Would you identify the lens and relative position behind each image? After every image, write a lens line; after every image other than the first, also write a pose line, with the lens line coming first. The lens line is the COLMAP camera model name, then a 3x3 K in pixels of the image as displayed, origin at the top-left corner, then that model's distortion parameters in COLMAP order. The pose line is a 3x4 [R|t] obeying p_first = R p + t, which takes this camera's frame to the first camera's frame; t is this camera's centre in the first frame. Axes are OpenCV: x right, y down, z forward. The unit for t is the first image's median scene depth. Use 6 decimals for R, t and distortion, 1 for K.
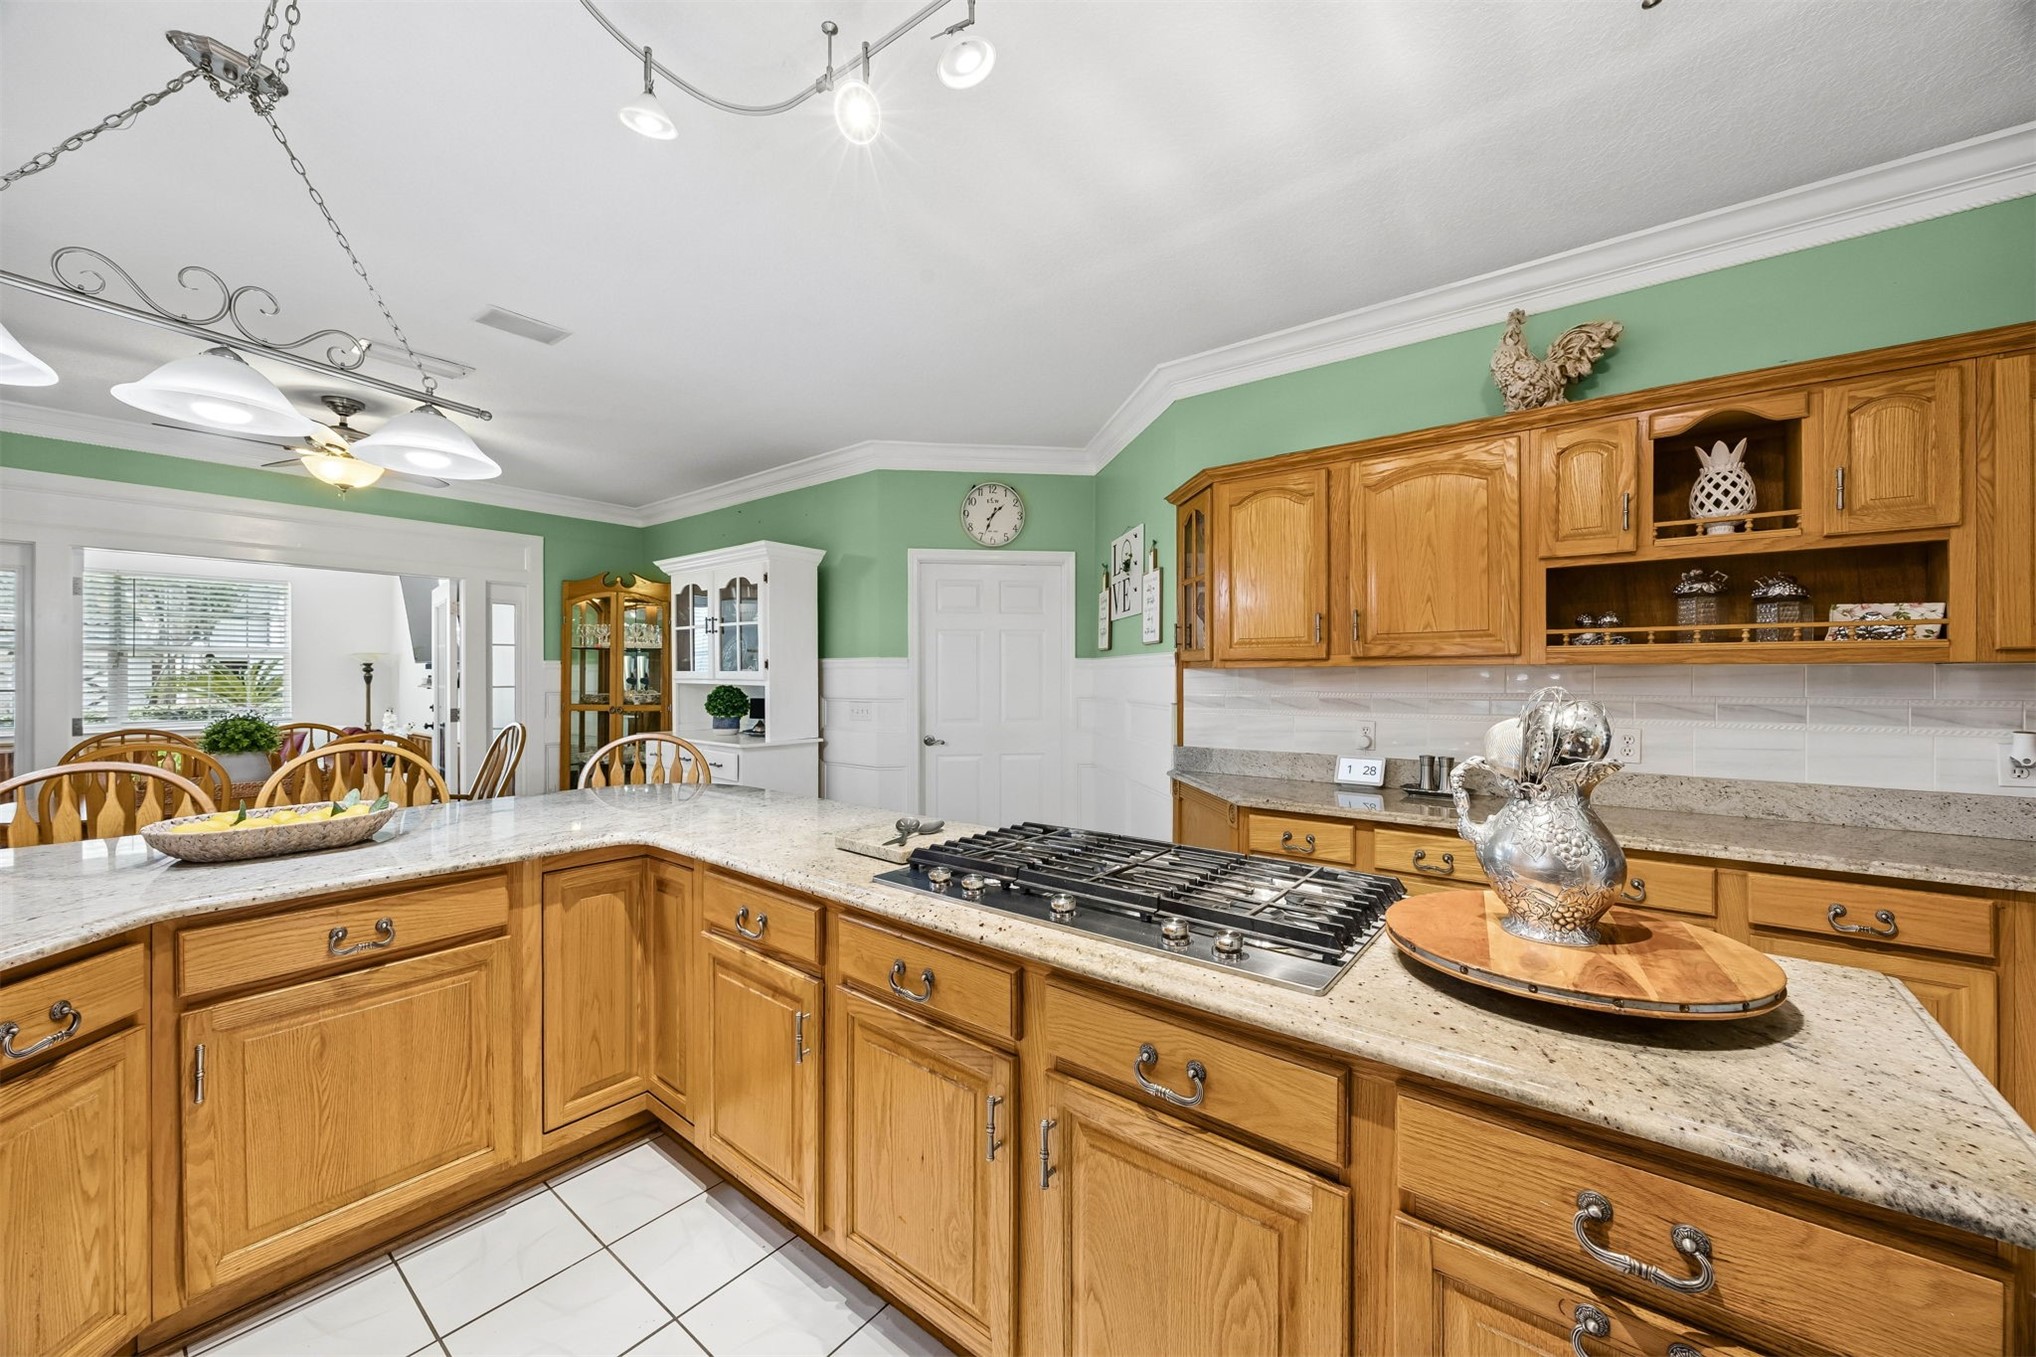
lens RADIAL K [[774.0, 0, 1019.9], [0, 774.0, 670.8], [0, 0, 1]] dist [-0.000388, -0.000140]
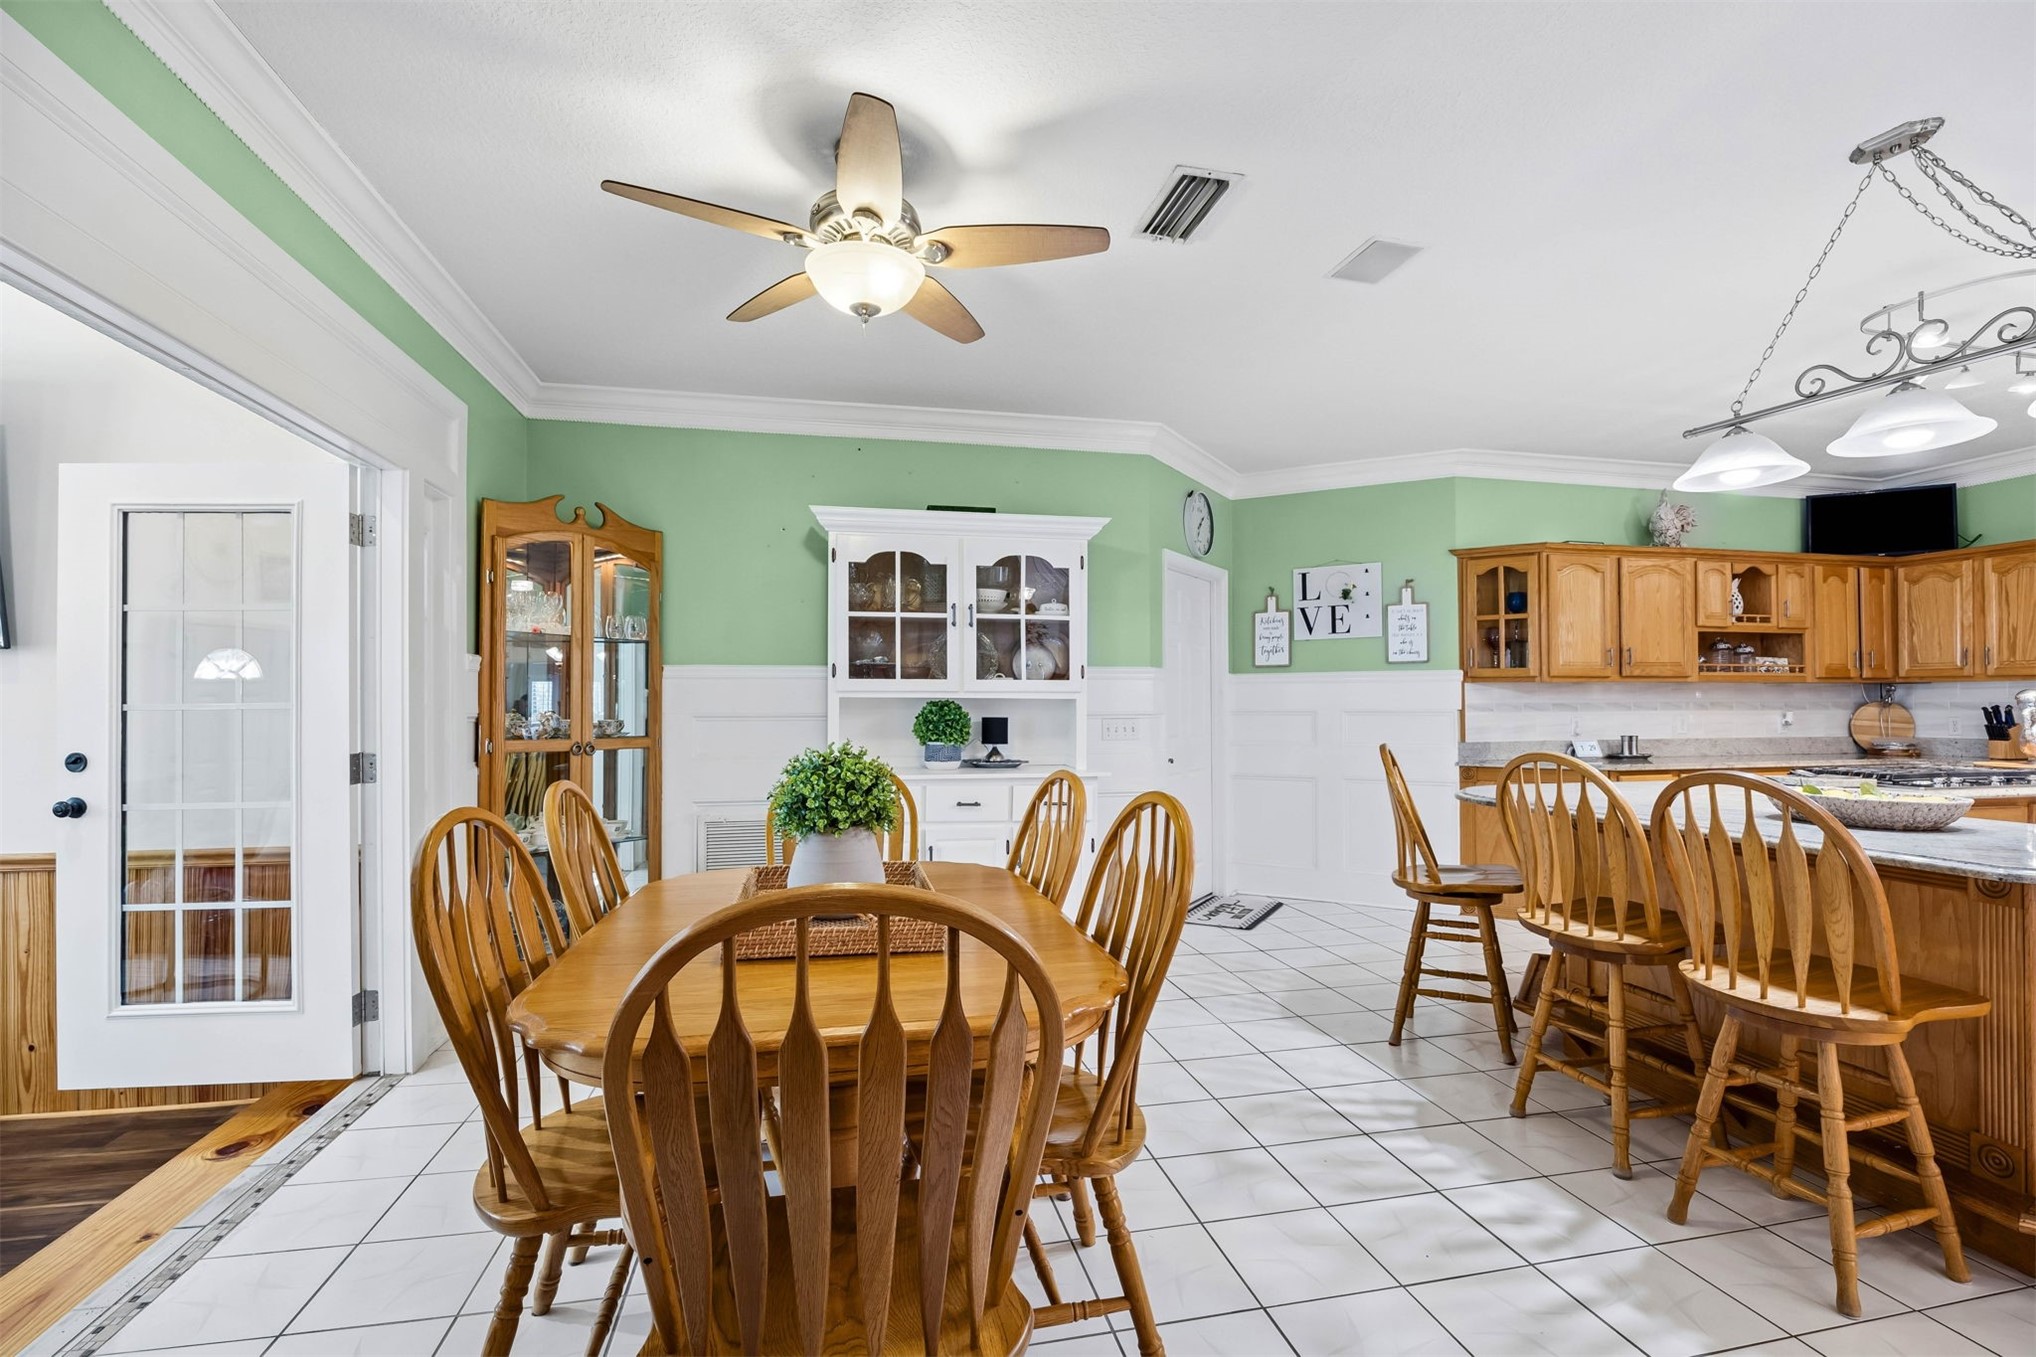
lens RADIAL K [[913.2, 0, 1030.0], [0, 913.2, 708.4], [0, 0, 1]] dist [-0.007728, -0.000518]
pose [[0.627614, -0.005603, 0.778505, -2.364778], [-0.001875, 0.999960, 0.008709, 0.046076], [-0.778522, -0.006925, 0.627579, 0.977497]]
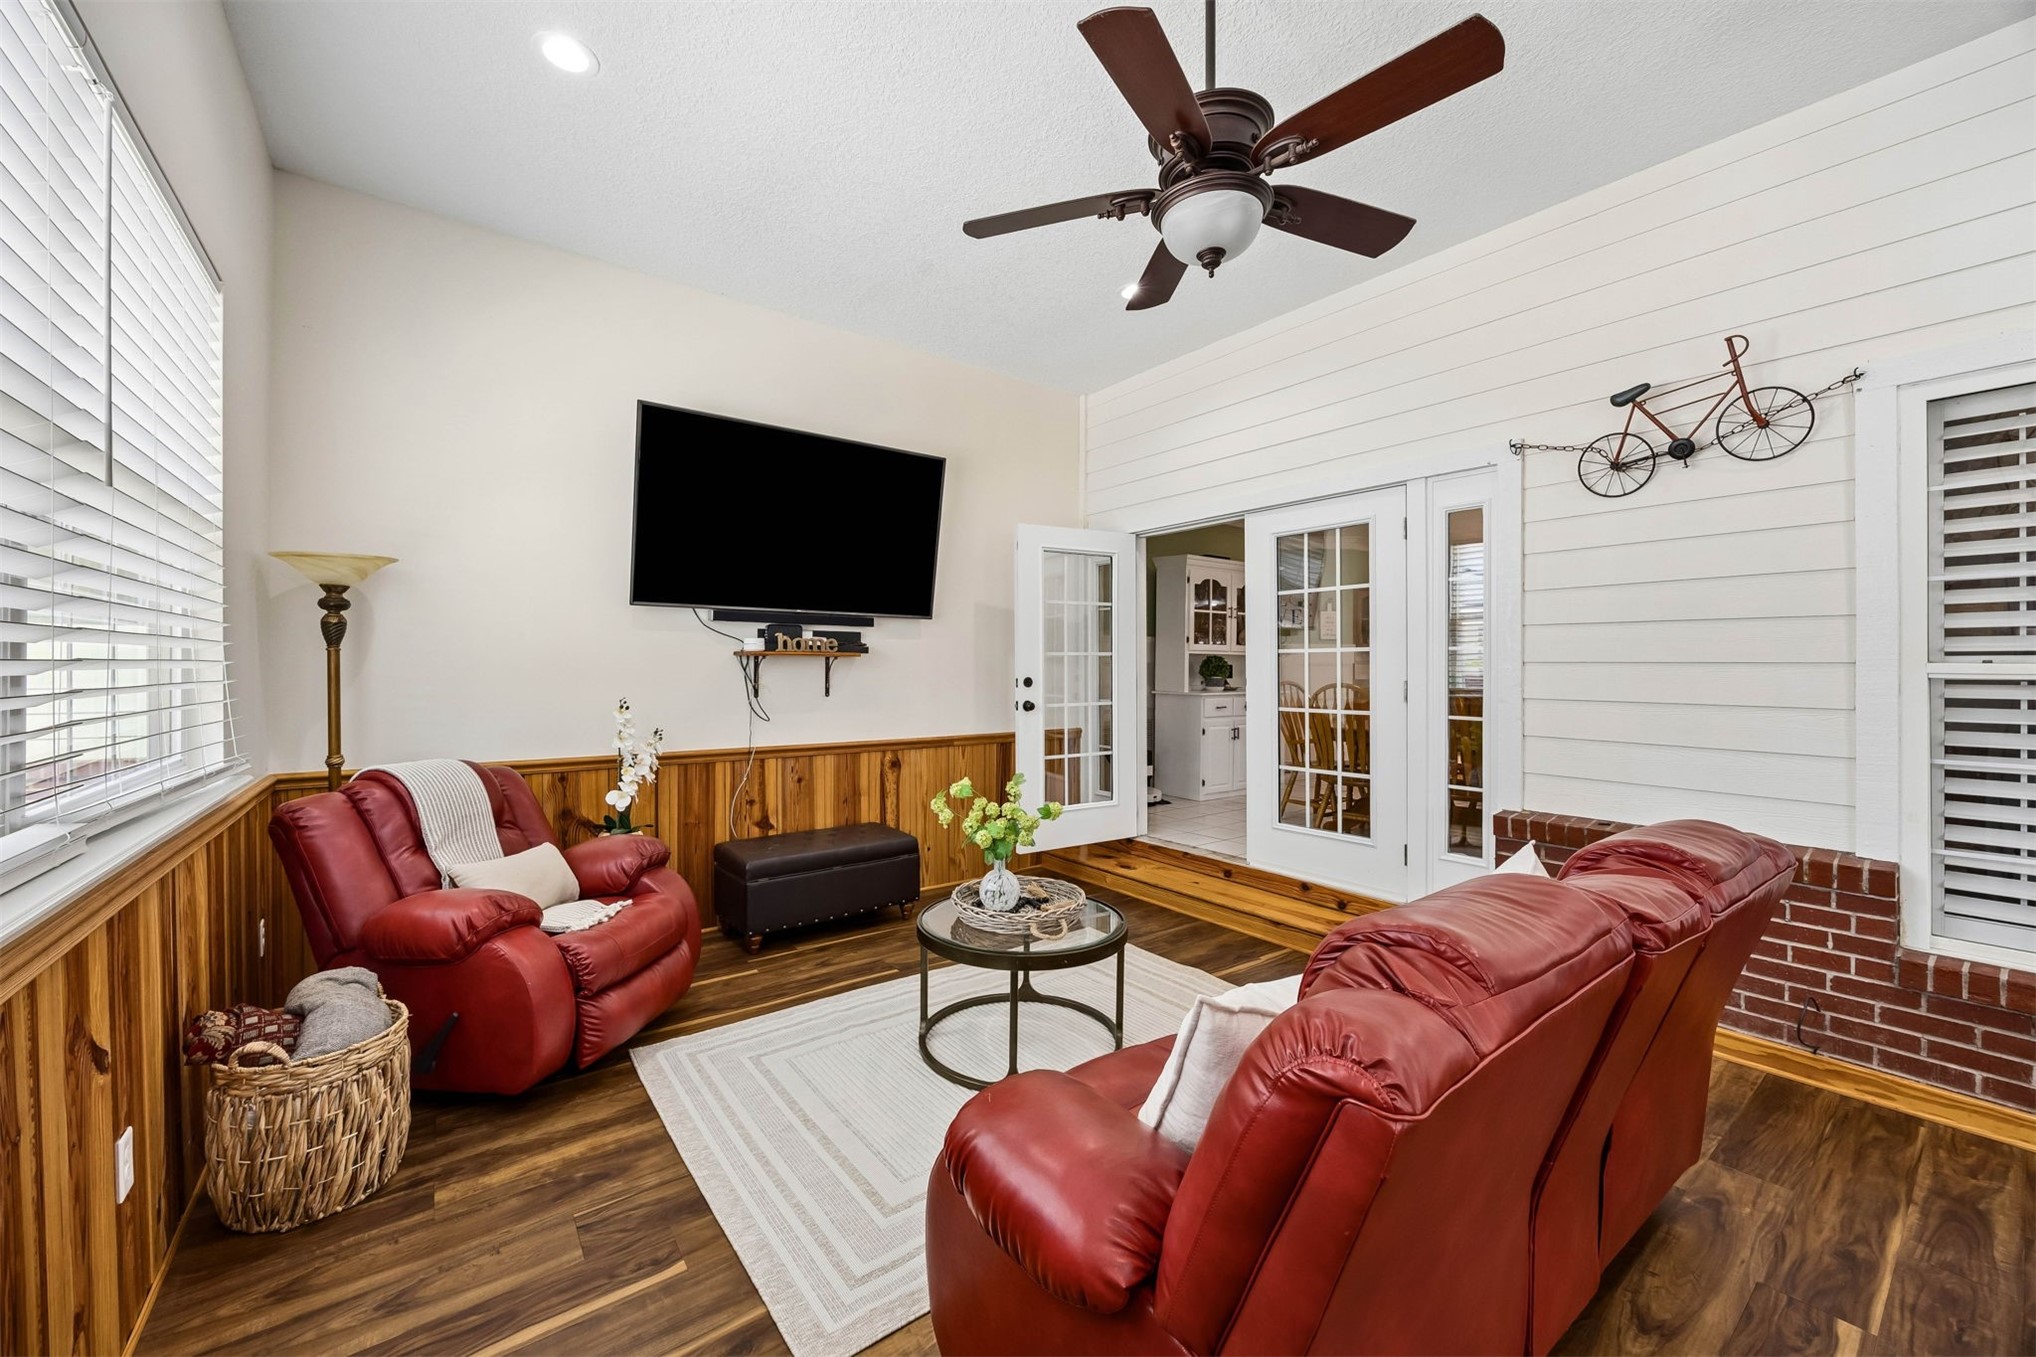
lens RADIAL K [[774.0, 0, 1019.9], [0, 774.0, 670.8], [0, 0, 1]] dist [-0.000388, -0.000140]
pose [[0.244783, -0.006215, 0.969558, -4.335762], [-0.009157, 0.999920, 0.008721, 0.089124], [-0.969535, -0.011013, 0.244707, 2.397116]]
